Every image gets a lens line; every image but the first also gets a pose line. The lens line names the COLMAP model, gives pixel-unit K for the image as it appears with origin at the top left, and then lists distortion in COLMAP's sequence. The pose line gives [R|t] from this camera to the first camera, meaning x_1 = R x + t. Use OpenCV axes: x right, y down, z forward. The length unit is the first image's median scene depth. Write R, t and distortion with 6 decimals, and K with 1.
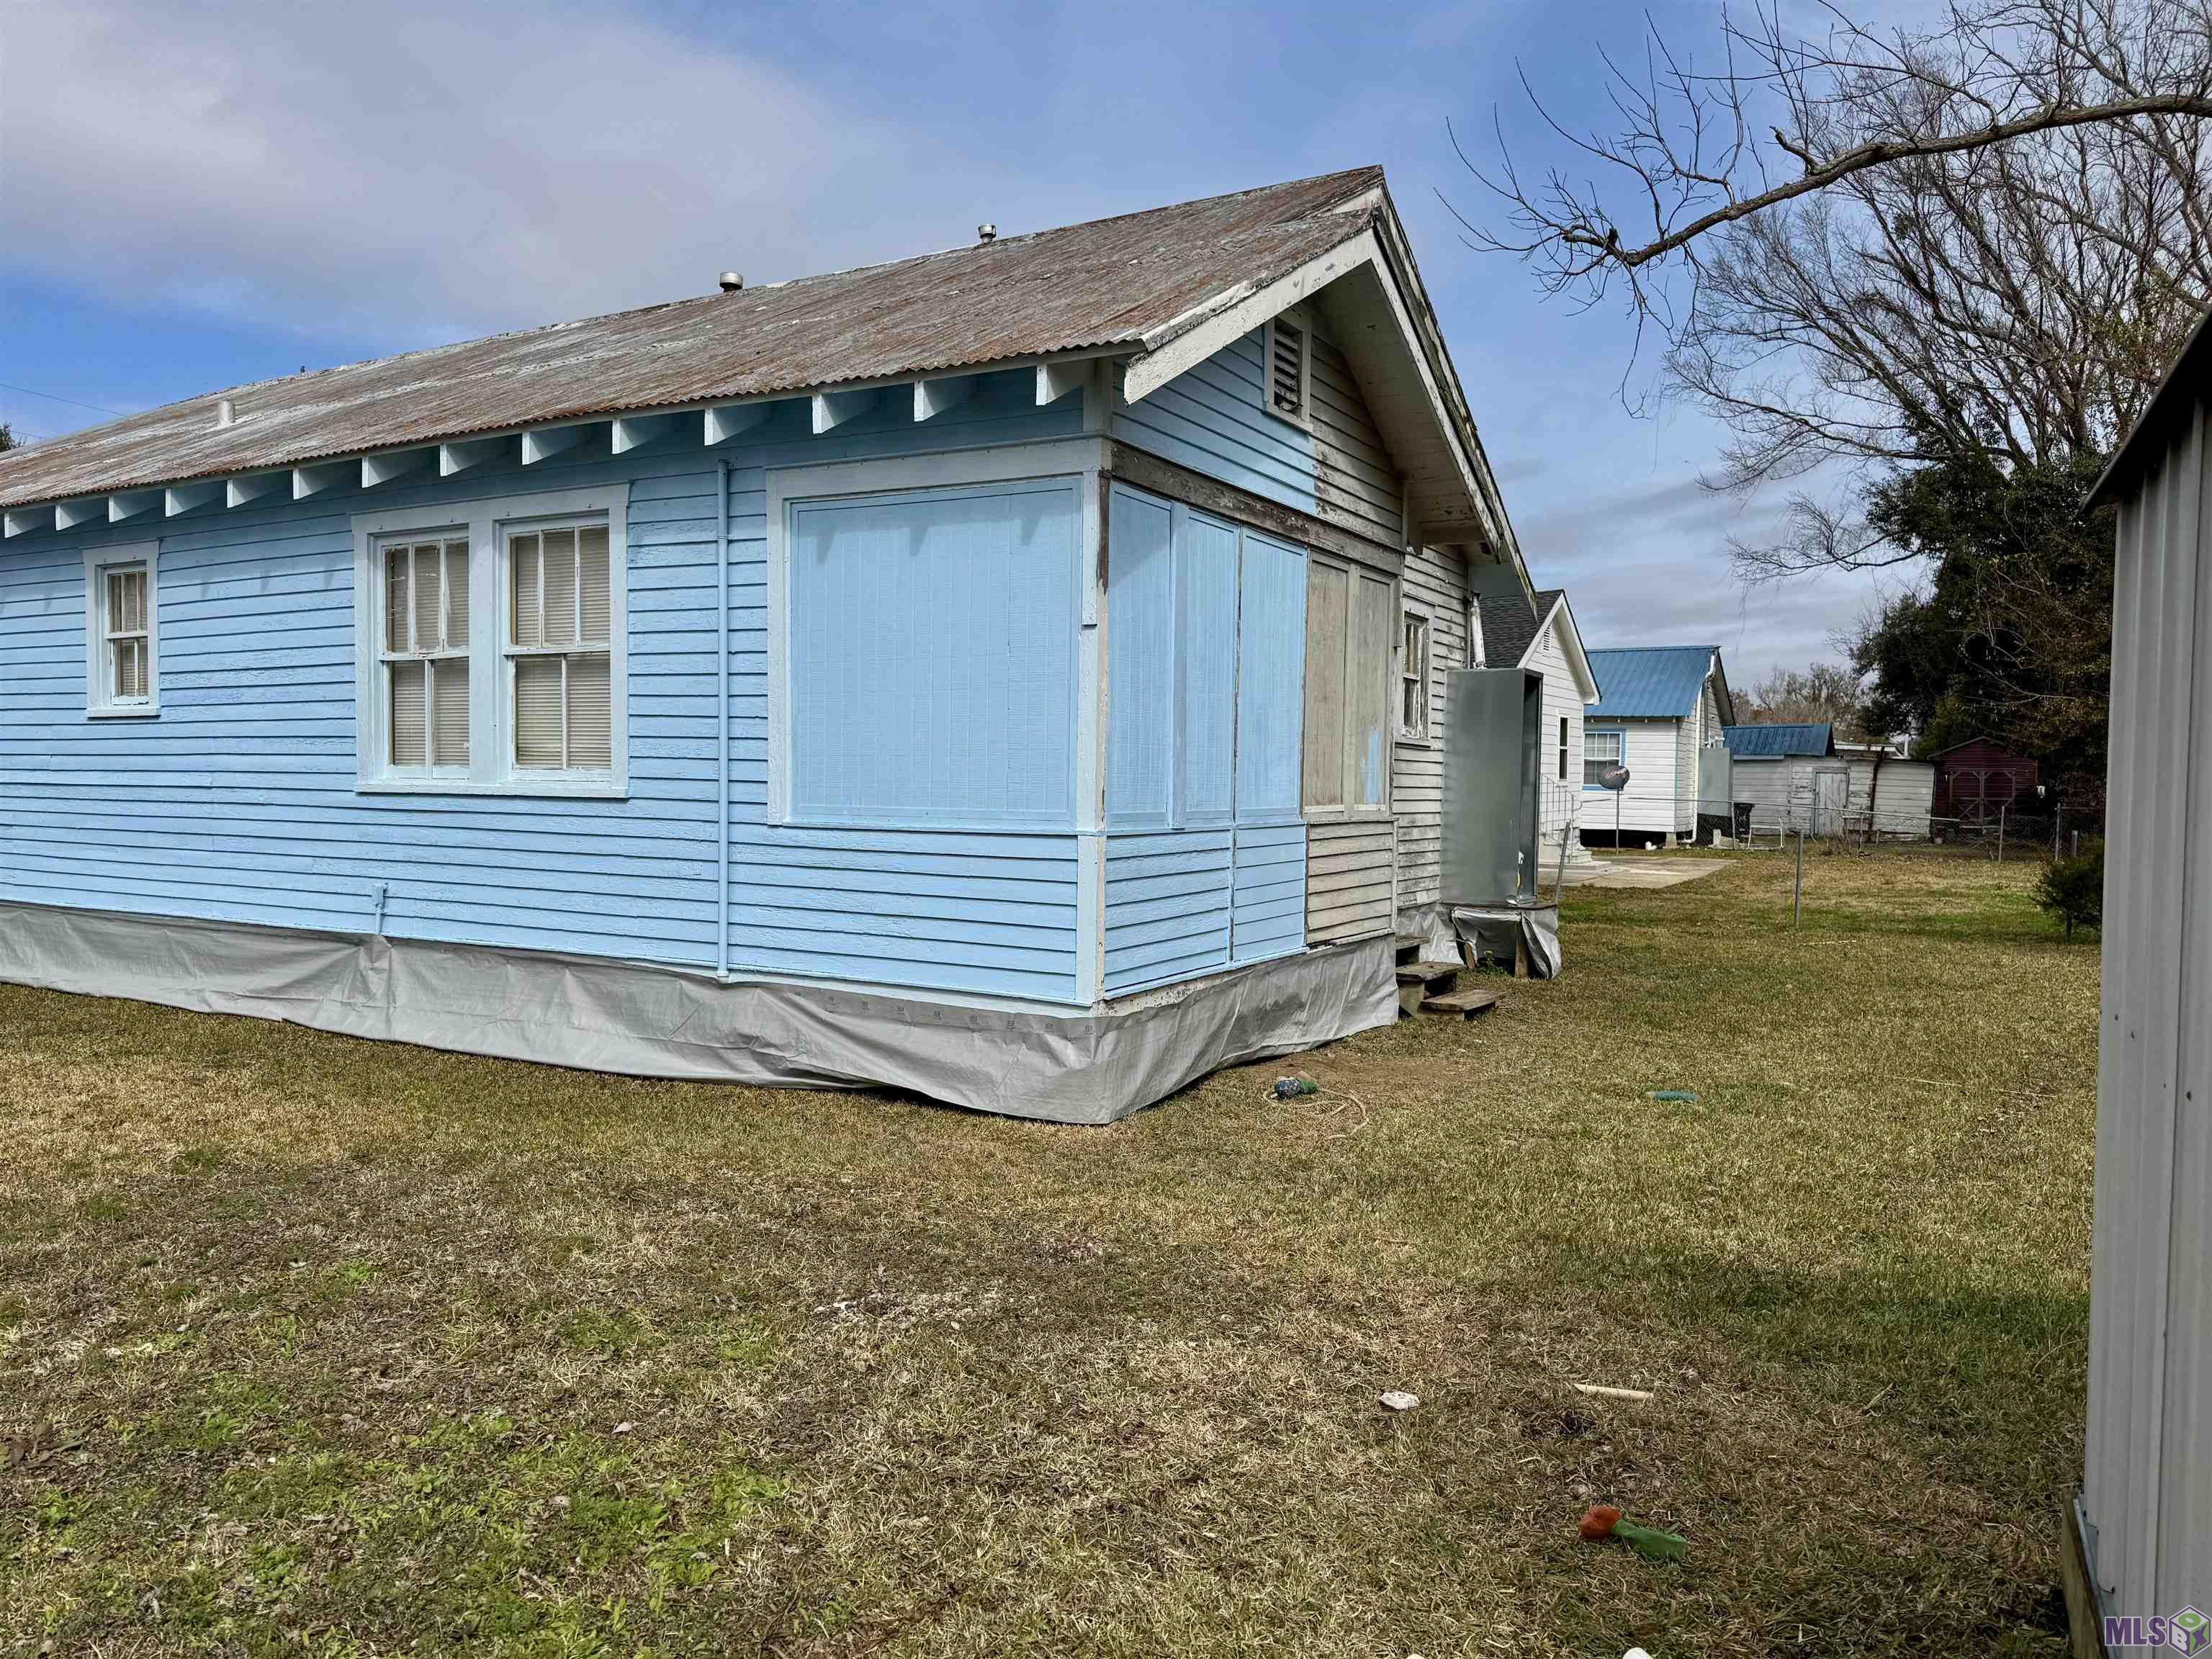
lens RADIAL K [[1601.2, 0, 1109.7], [0, 1601.2, 840.2], [0, 0, 1]] dist [0.053527, -0.038557]
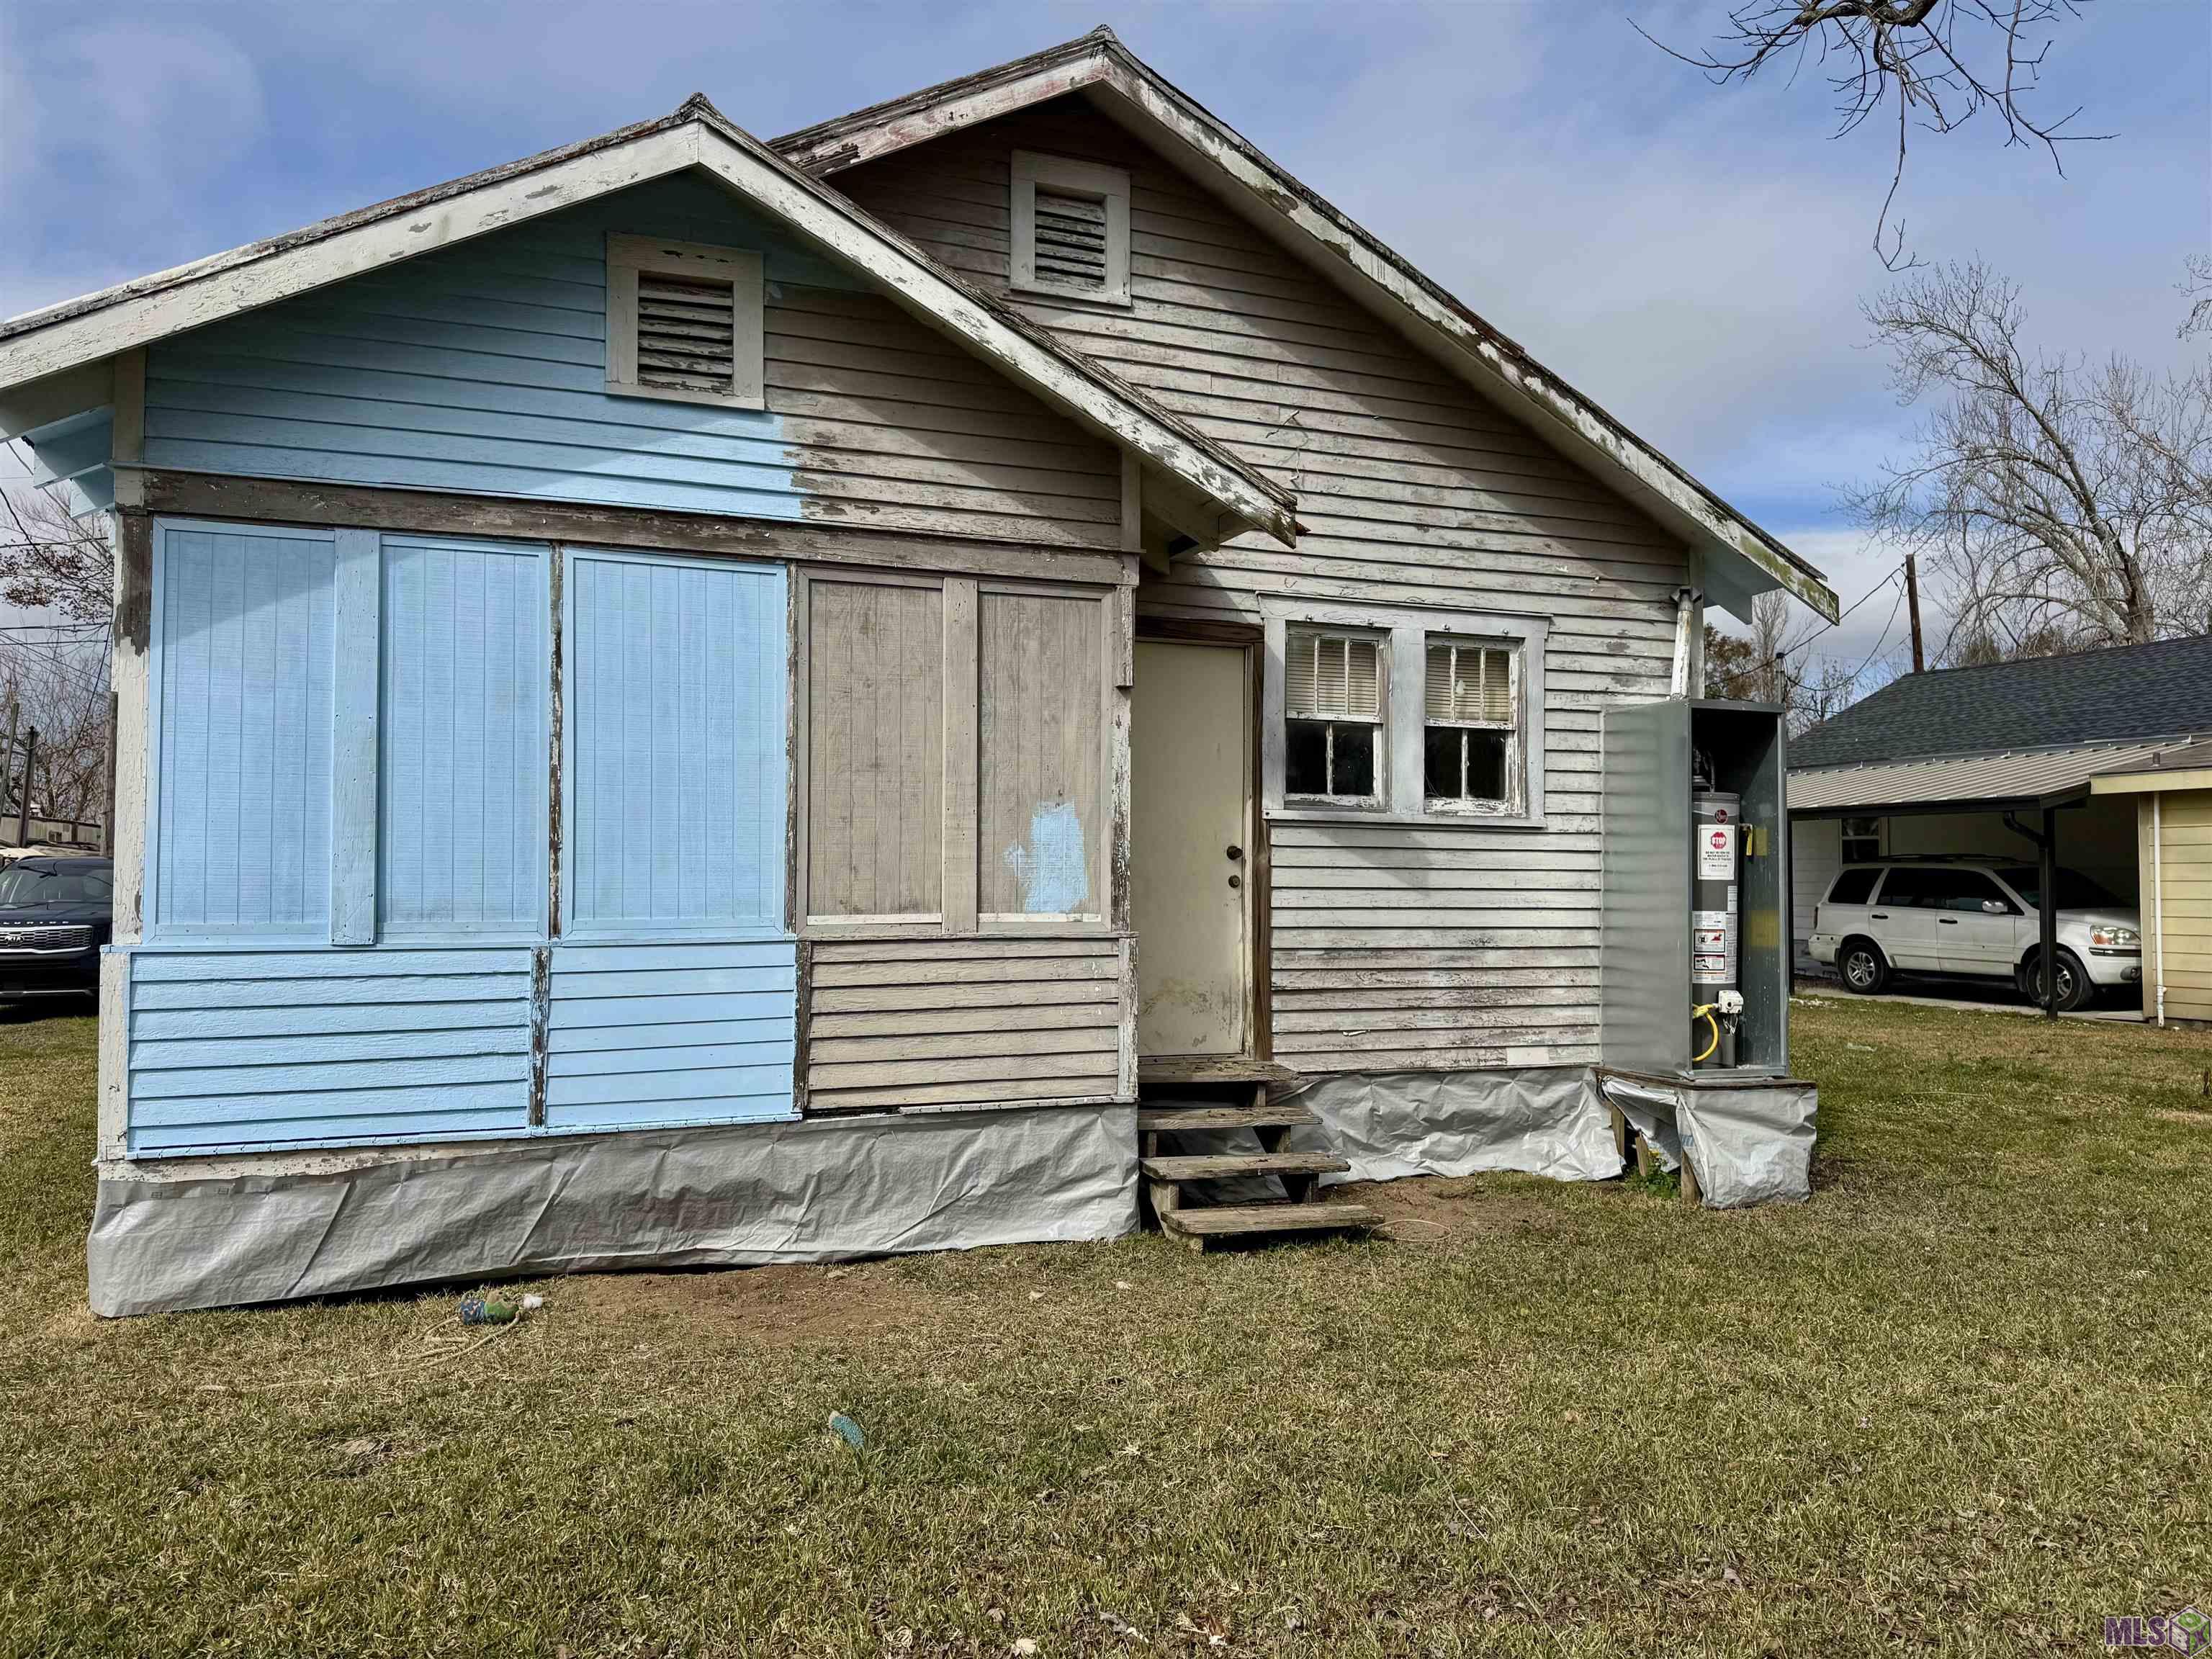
lens RADIAL K [[1601.2, 0, 1107.2], [0, 1601.2, 823.0], [0, 0, 1]] dist [0.053527, -0.038557]
pose [[0.764209, -0.037684, -0.643867, 0.699330], [-0.015596, 0.996920, -0.076858, -0.009748], [0.644781, 0.068777, 0.761267, 0.539373]]
